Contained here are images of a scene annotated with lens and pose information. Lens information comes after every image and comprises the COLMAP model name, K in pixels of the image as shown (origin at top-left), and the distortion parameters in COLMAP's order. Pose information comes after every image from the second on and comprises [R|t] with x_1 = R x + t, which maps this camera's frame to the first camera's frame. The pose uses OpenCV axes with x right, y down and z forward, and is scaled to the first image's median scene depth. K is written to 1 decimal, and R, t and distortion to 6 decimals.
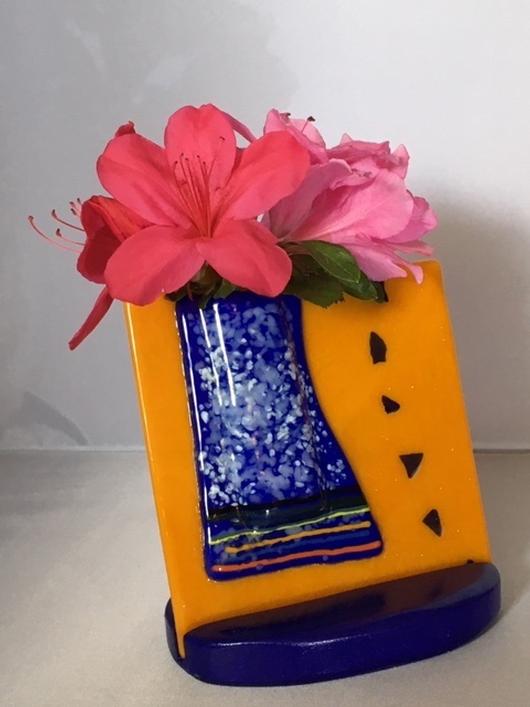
lens RADIAL K [[1354.9, 0, 264.8], [0, 1354.9, 356.6], [0, 0, 1]] dist [0.000908, 0.000000]
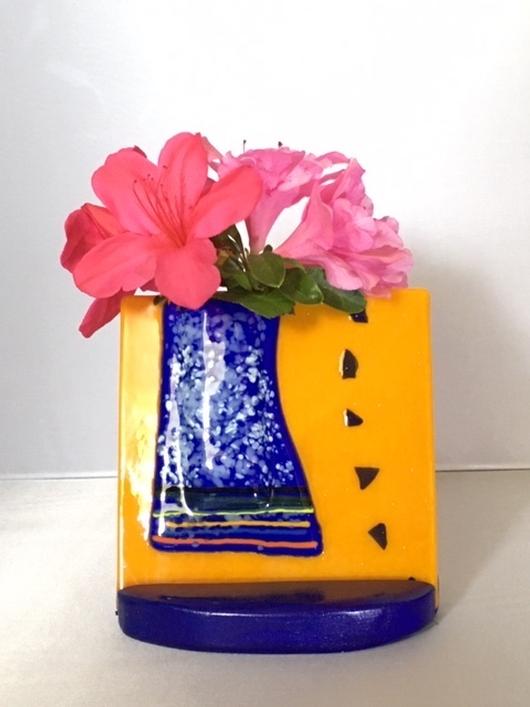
lens RADIAL K [[1354.9, 0, 266.0], [0, 1354.9, 350.9], [0, 0, 1]] dist [0.000908, 0.000000]
pose [[0.896364, 0.089936, -0.434101, 0.510219], [-0.114967, 0.992864, -0.031692, 0.025359], [0.428152, 0.078315, 0.900307, 0.008332]]
